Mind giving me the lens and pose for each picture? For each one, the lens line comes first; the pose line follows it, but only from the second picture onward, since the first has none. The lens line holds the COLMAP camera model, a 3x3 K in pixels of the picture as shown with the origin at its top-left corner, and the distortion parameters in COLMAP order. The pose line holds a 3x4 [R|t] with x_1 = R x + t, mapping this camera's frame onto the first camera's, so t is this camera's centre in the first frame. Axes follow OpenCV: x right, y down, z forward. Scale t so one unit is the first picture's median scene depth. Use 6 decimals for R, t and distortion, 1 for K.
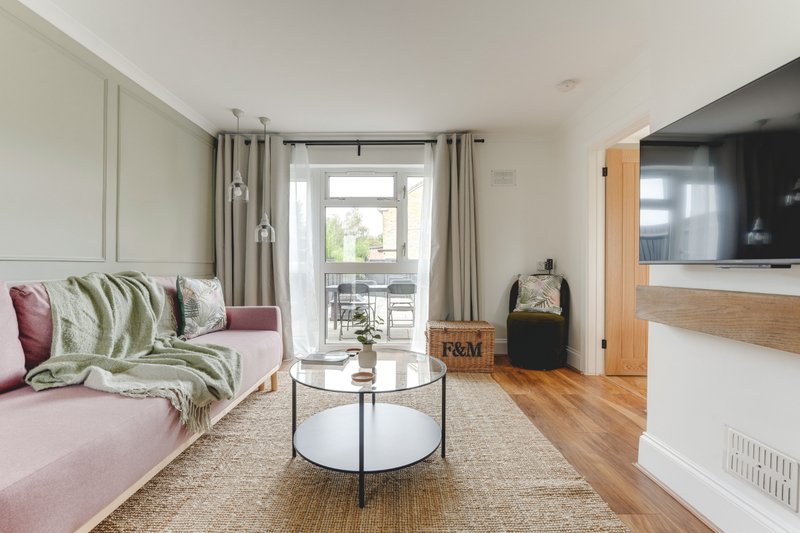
lens RADIAL K [[359.8, 0, 397.2], [0, 359.8, 266.1], [0, 0, 1]] dist [-0.005839, -0.000625]
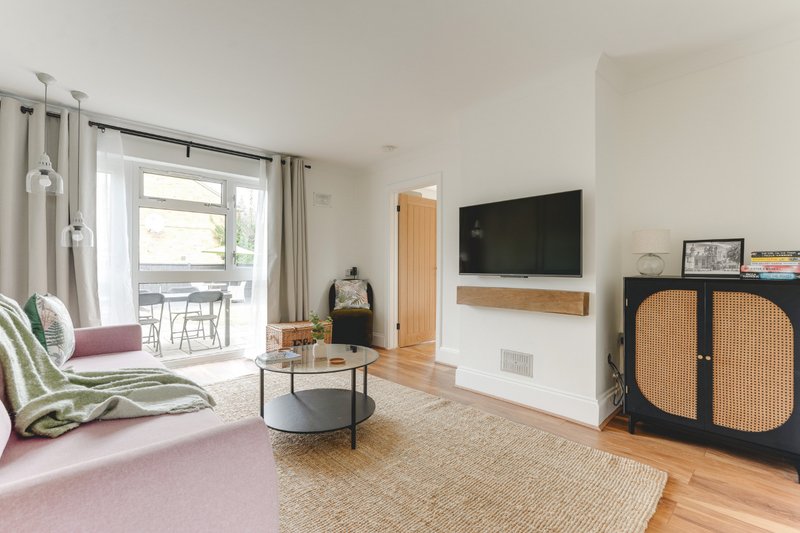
lens RADIAL K [[359.8, 0, 397.2], [0, 359.8, 266.1], [0, 0, 1]] dist [-0.005839, -0.000625]
pose [[0.736323, 0.002179, 0.676626, -0.353970], [0.000999, 0.999990, -0.004308, -0.018334], [-0.676629, 0.003848, 0.736314, -0.063742]]
